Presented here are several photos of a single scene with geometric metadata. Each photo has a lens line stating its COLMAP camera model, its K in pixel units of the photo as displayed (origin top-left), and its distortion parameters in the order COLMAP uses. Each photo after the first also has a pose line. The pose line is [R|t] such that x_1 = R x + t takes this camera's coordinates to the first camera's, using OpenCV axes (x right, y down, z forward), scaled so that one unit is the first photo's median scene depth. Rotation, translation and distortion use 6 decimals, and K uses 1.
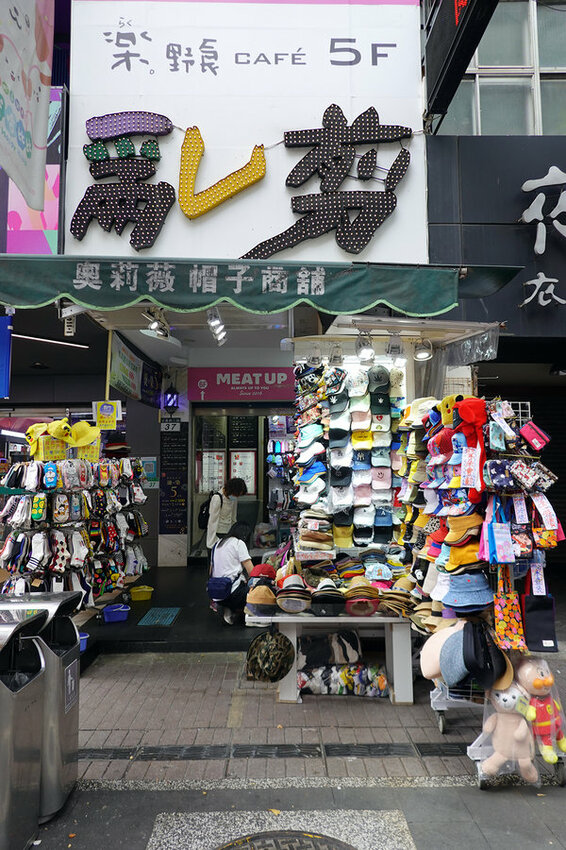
lens RADIAL K [[568.4, 0, 283.0], [0, 568.4, 425.0], [0, 0, 1]] dist [0.002226, 0.000287]
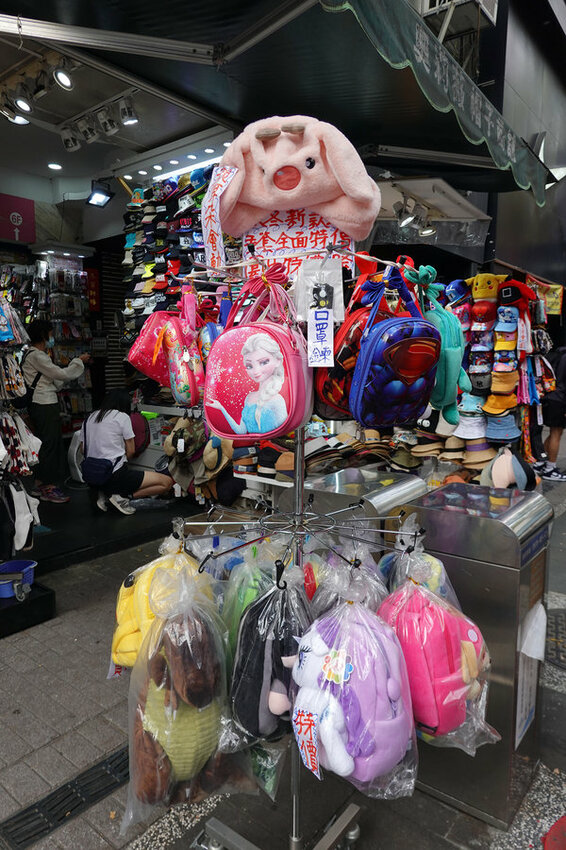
lens RADIAL K [[568.4, 0, 283.0], [0, 568.4, 425.0], [0, 0, 1]] dist [0.002226, 0.000287]
pose [[0.639708, -0.077611, 0.764690, -0.986986], [-0.087528, 0.981061, 0.172794, 0.097948], [-0.763618, -0.177470, 0.620799, 0.554718]]
